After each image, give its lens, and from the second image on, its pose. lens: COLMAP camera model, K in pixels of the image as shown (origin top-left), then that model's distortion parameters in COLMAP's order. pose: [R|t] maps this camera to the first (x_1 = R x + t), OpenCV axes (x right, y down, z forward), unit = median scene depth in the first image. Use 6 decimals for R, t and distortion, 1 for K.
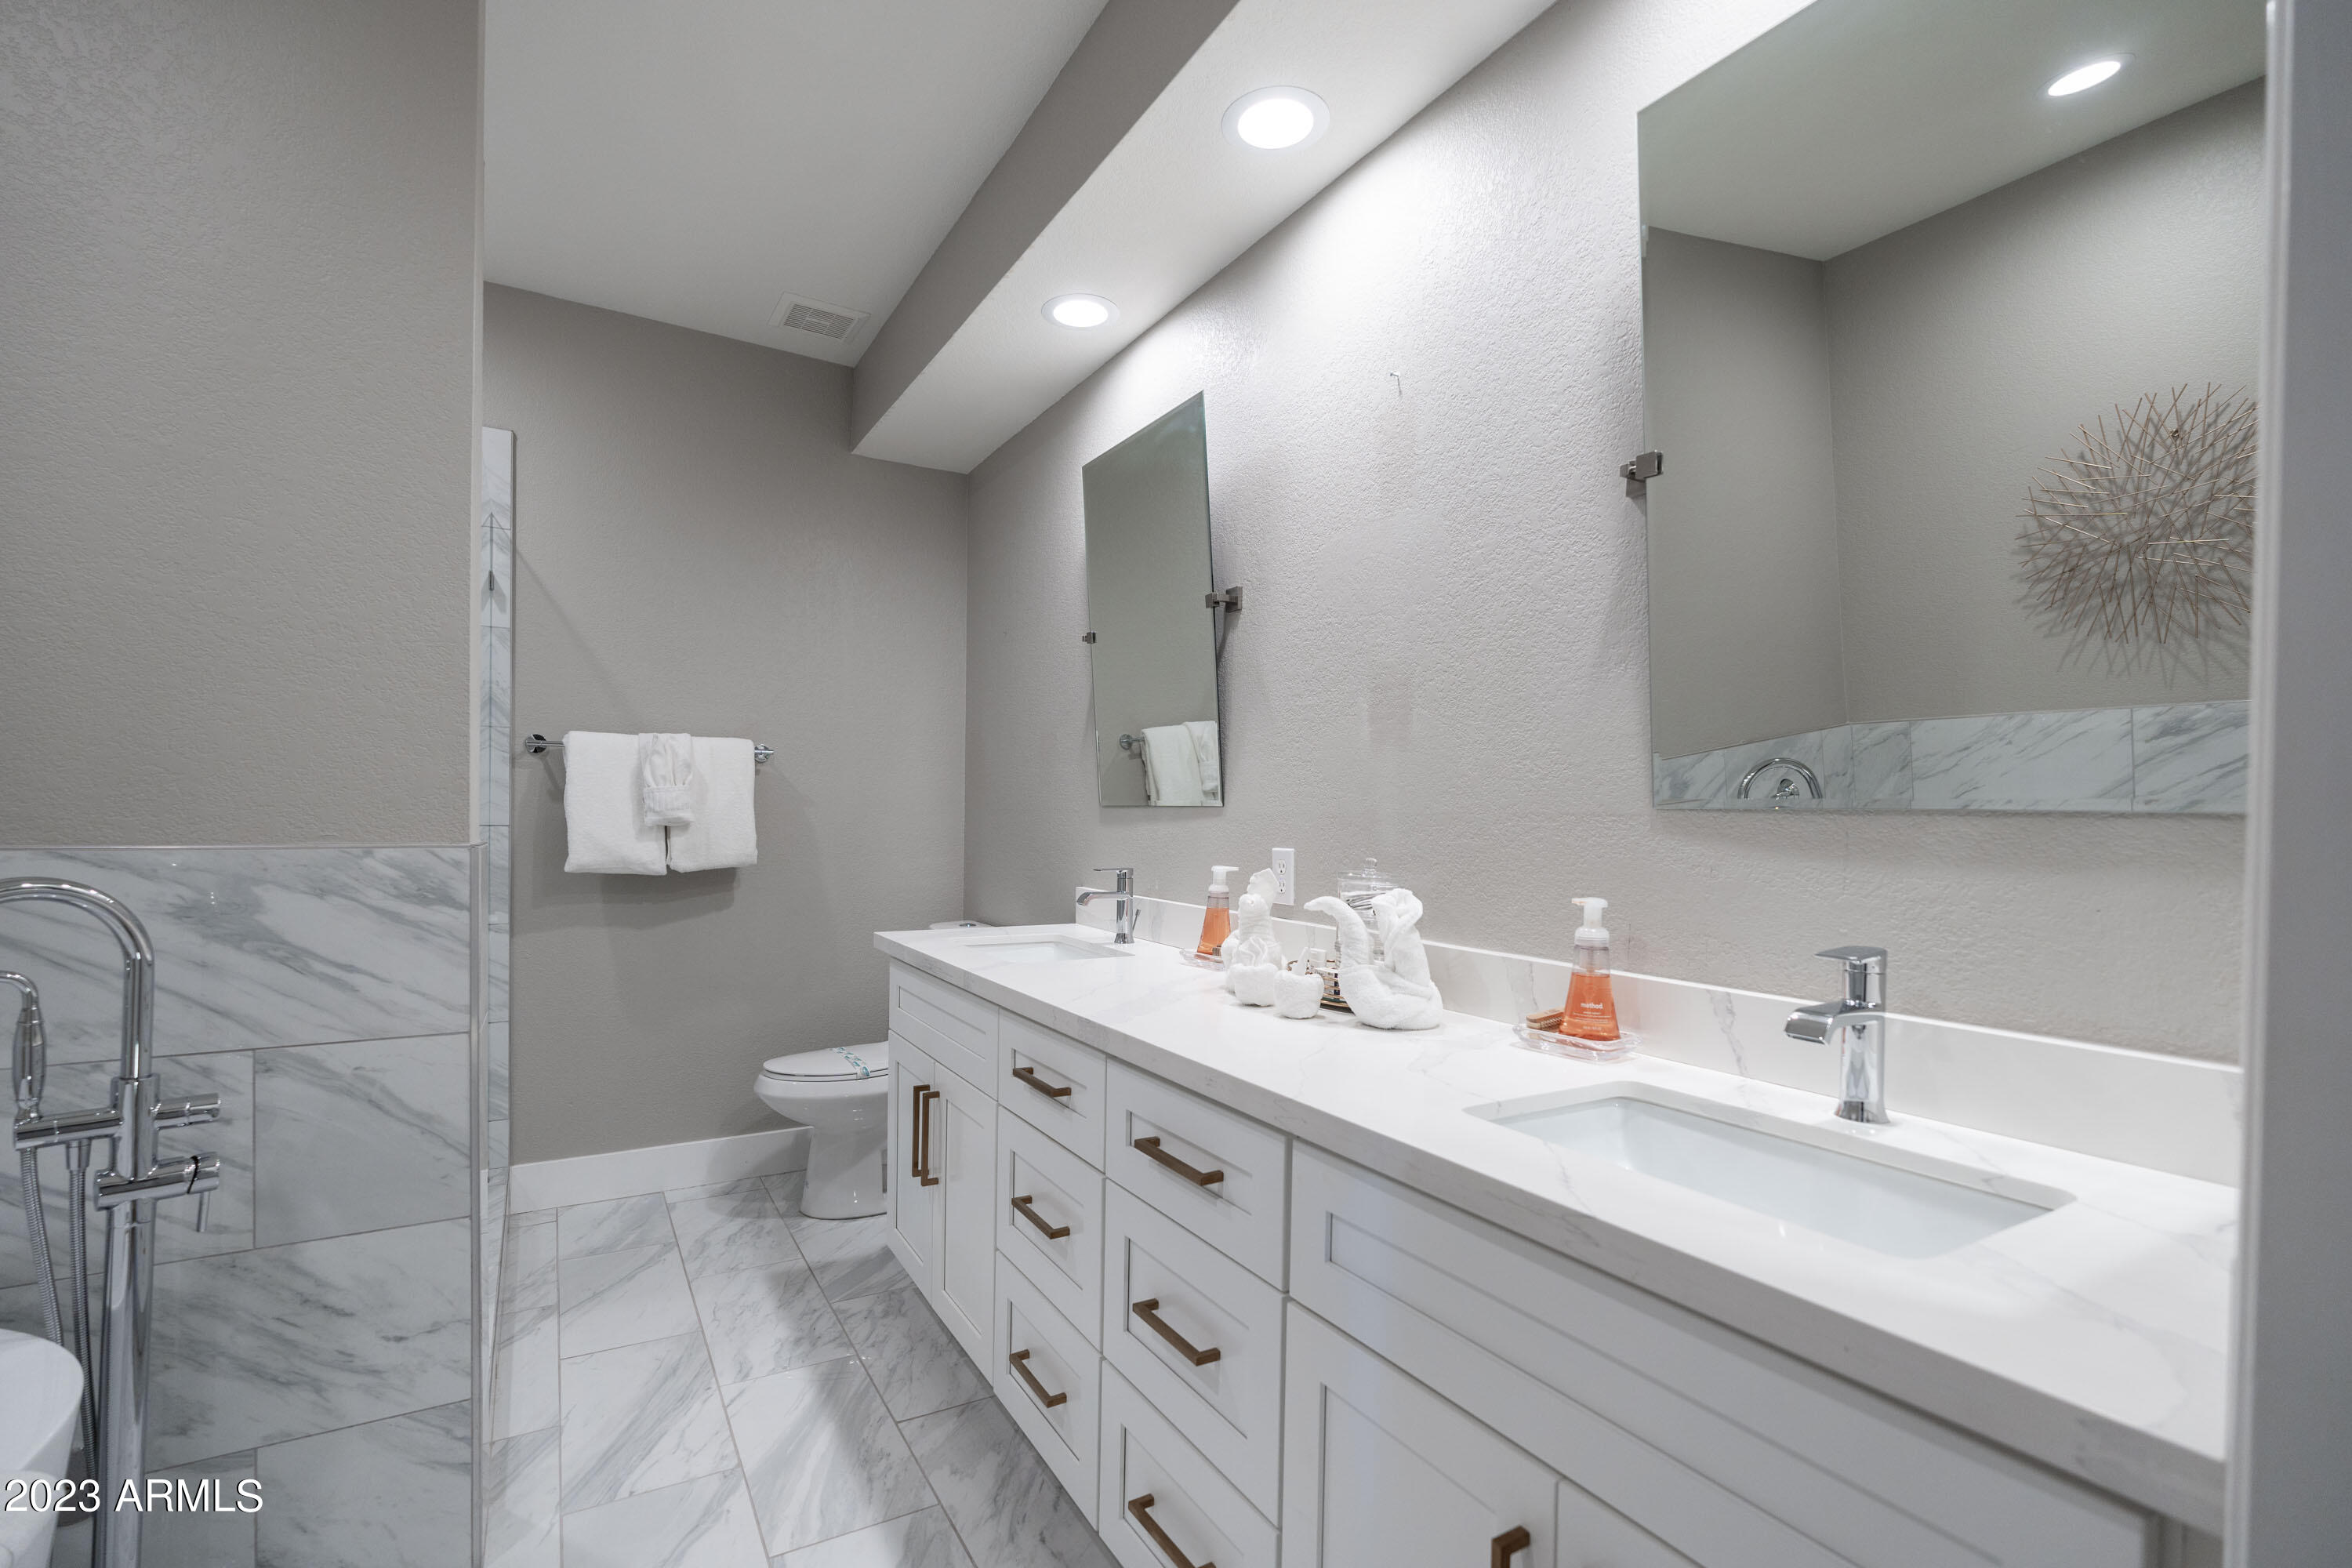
lens RADIAL K [[1036.3, 0, 1156.8], [0, 1036.3, 827.1], [0, 0, 1]] dist [-0.003010, 0.000323]
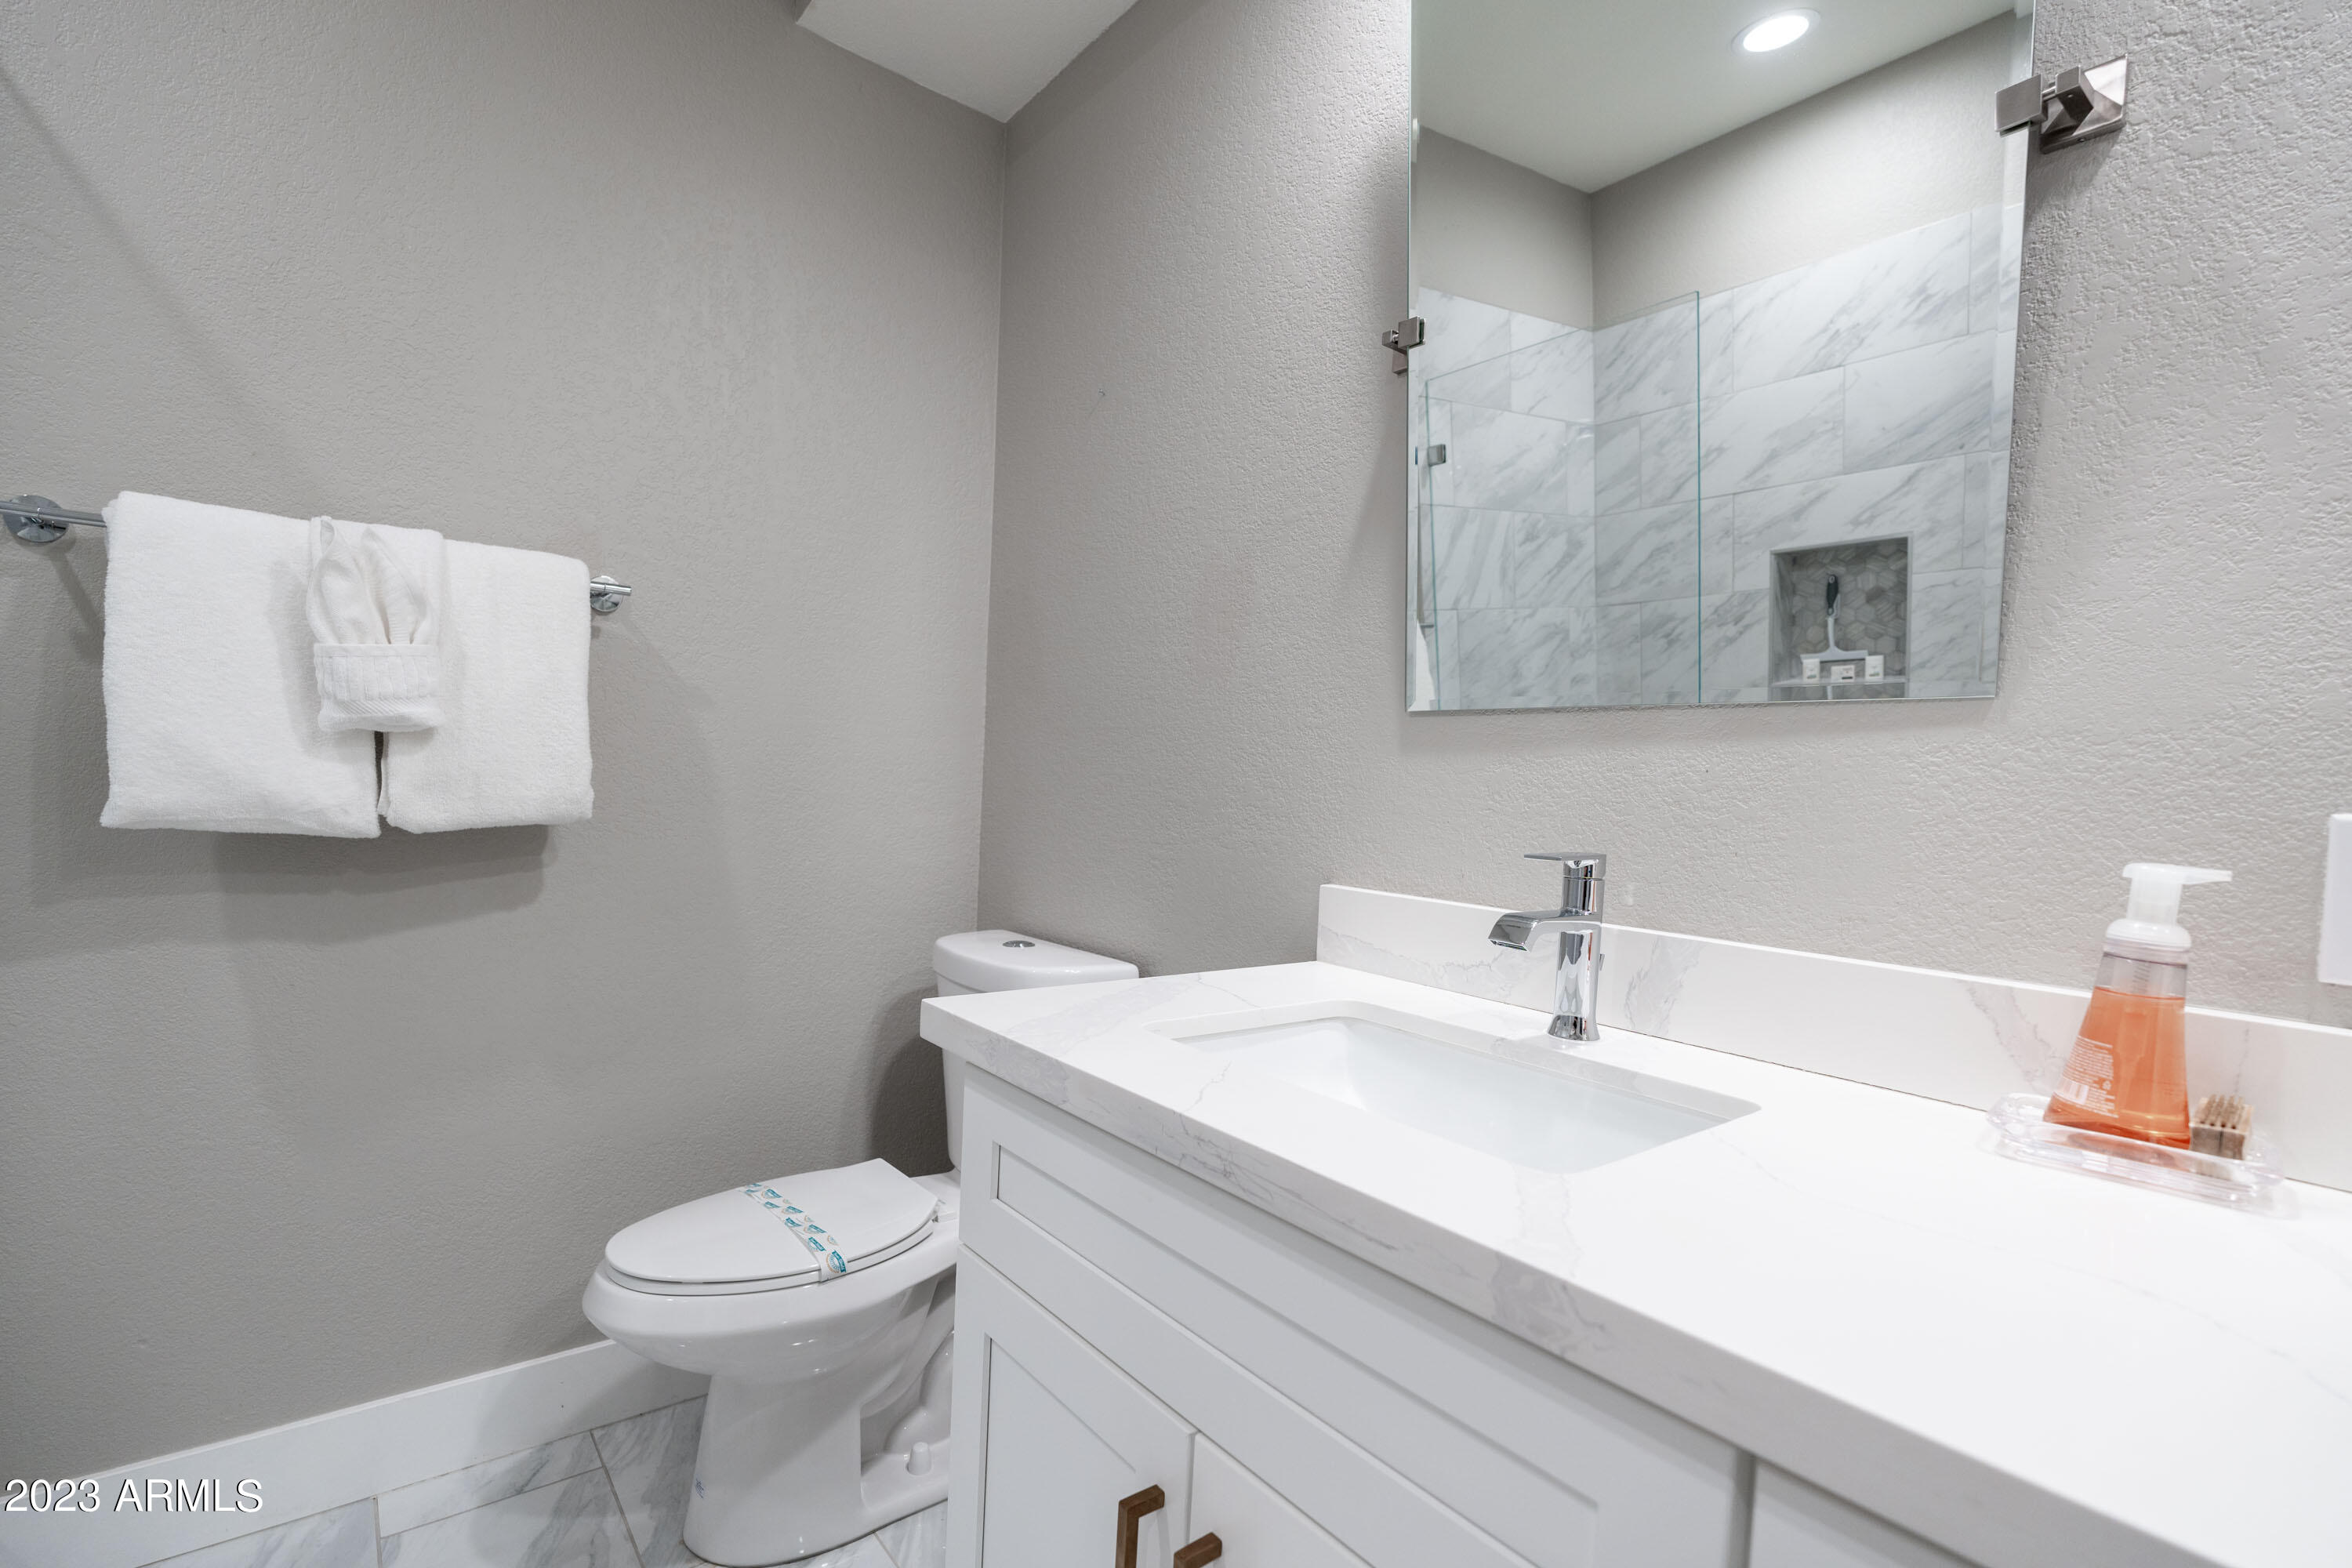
lens RADIAL K [[1036.3, 0, 1180.7], [0, 1036.3, 825.9], [0, 0, 1]] dist [-0.003010, 0.000323]
pose [[0.986728, 0.023493, 0.160674, -0.252141], [-0.029037, 0.999058, 0.032245, 0.020112], [-0.159765, -0.036482, 0.986481, 0.626400]]
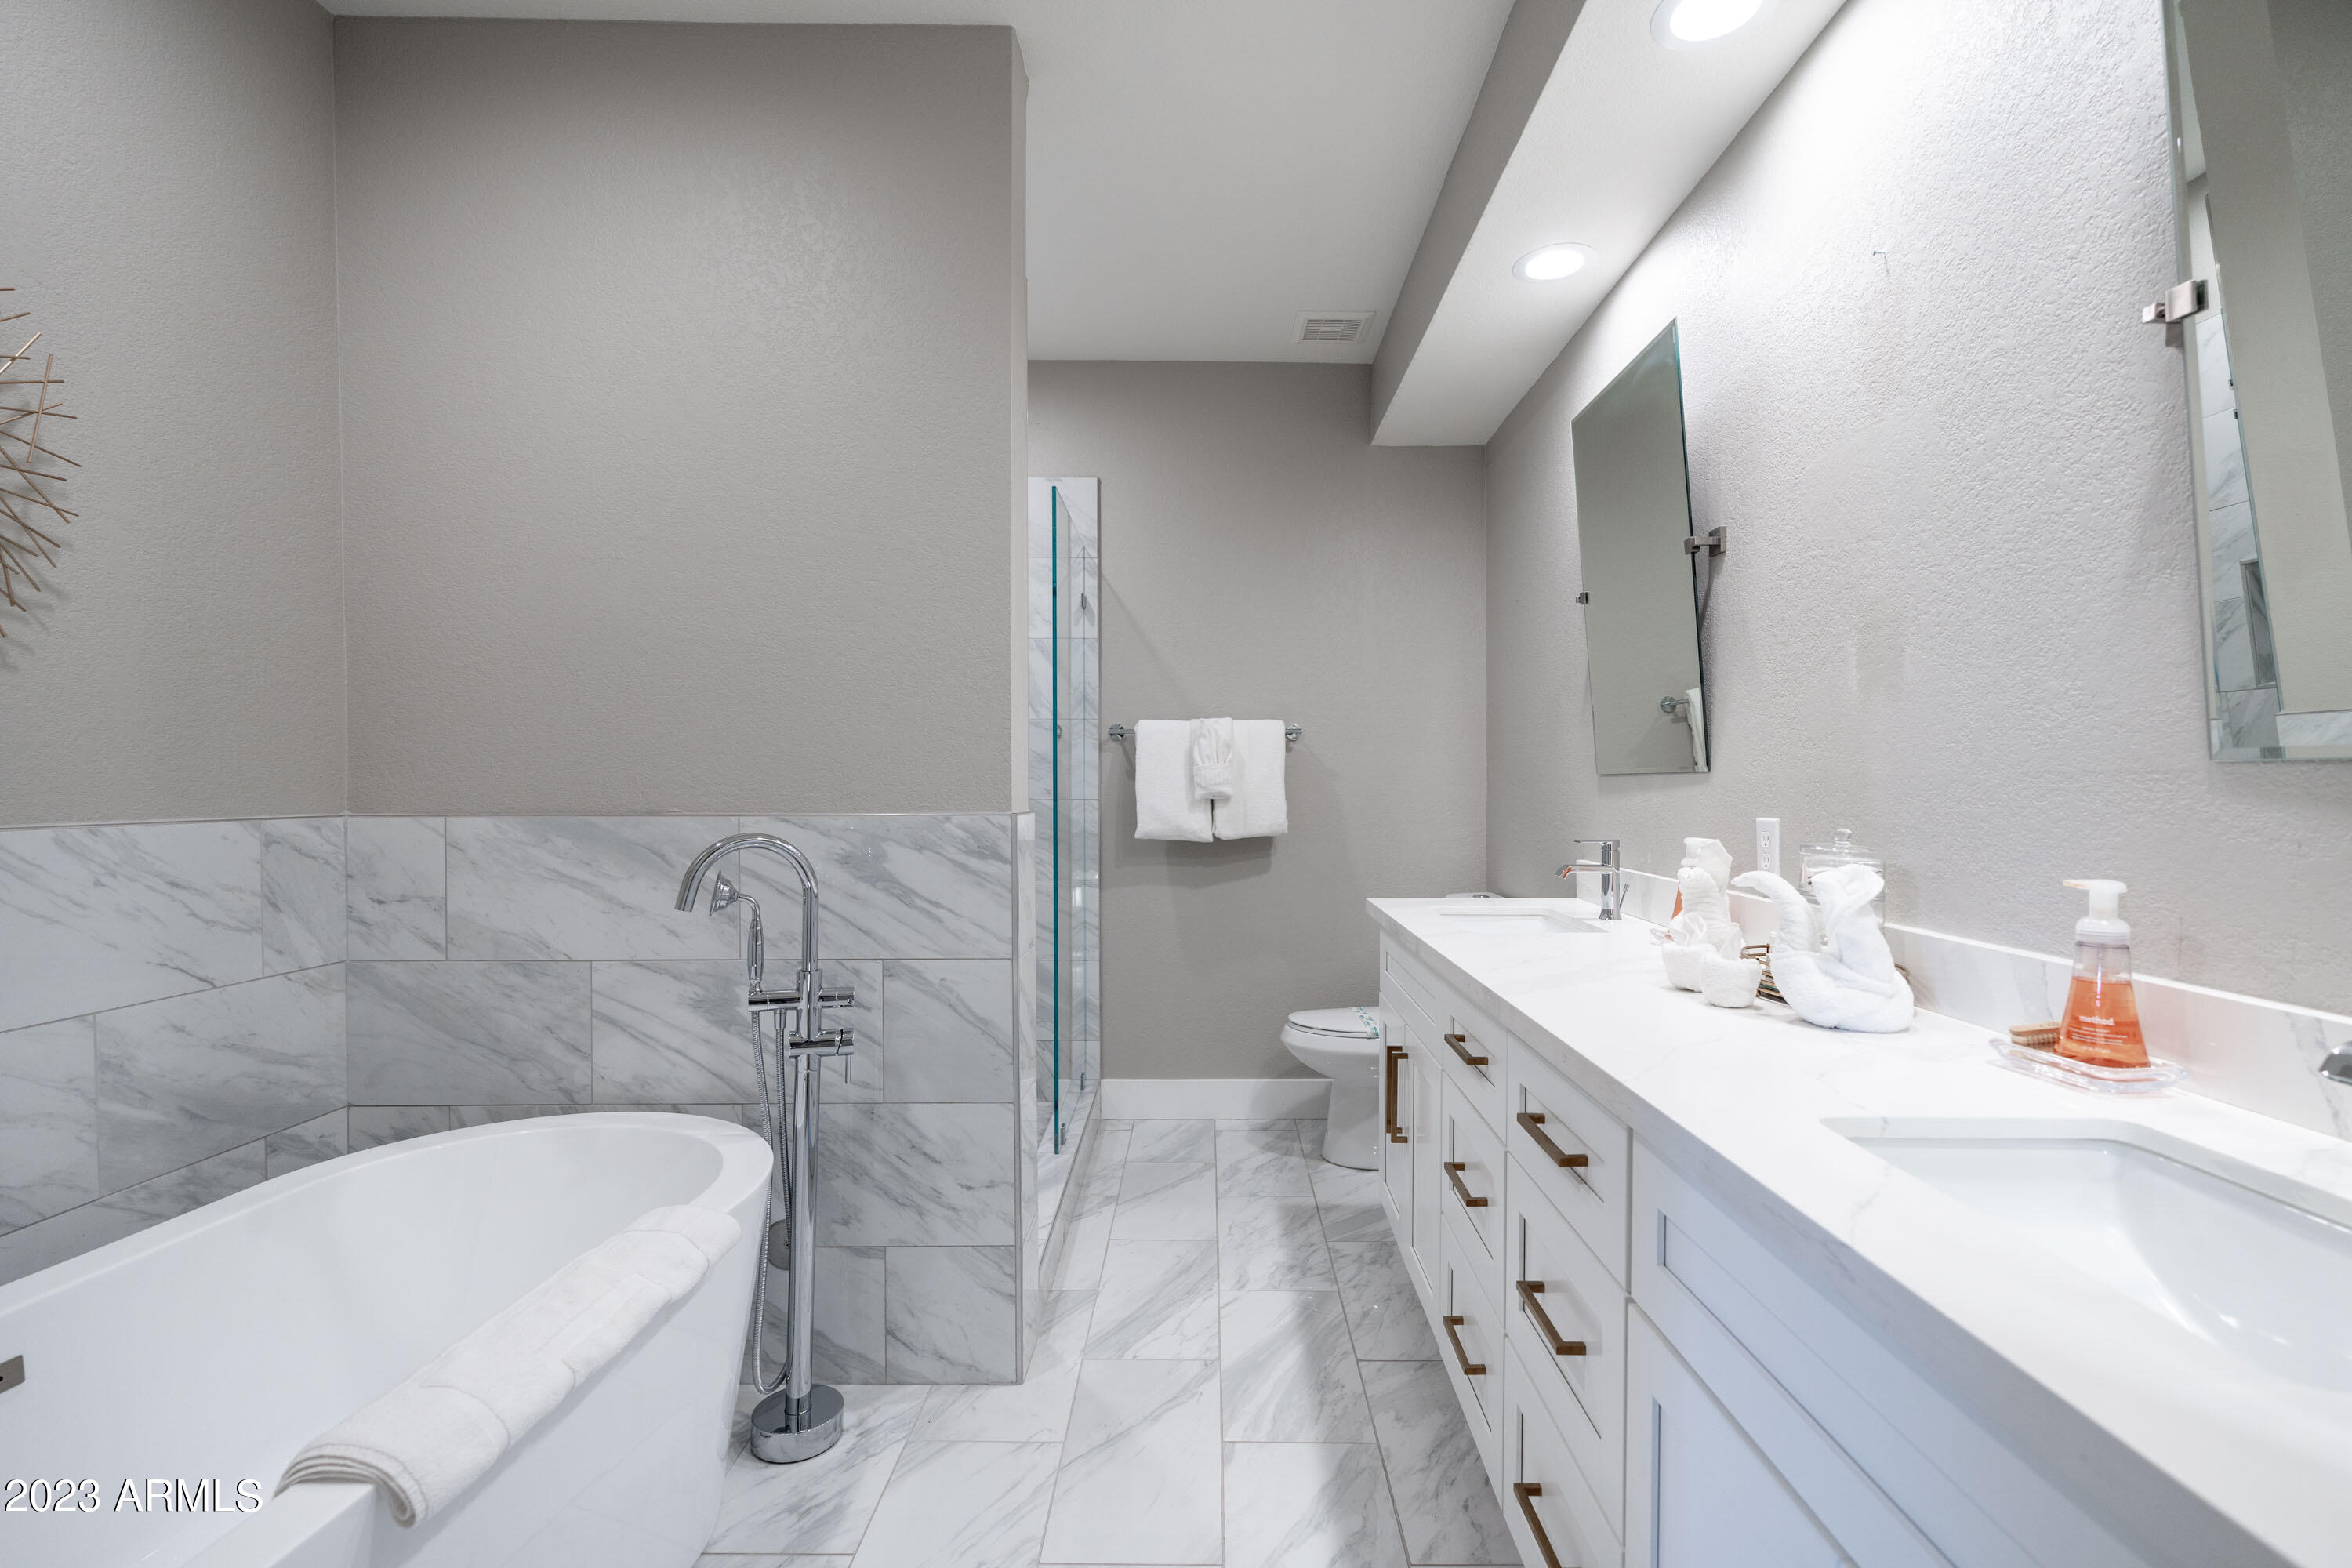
lens RADIAL K [[1036.3, 0, 1205.2], [0, 1036.3, 795.6], [0, 0, 1]] dist [-0.003010, 0.000323]
pose [[0.866960, -0.008536, -0.498304, 0.114503], [0.005792, 0.999958, -0.007051, 0.003668], [0.498344, 0.003227, 0.866974, 0.002437]]
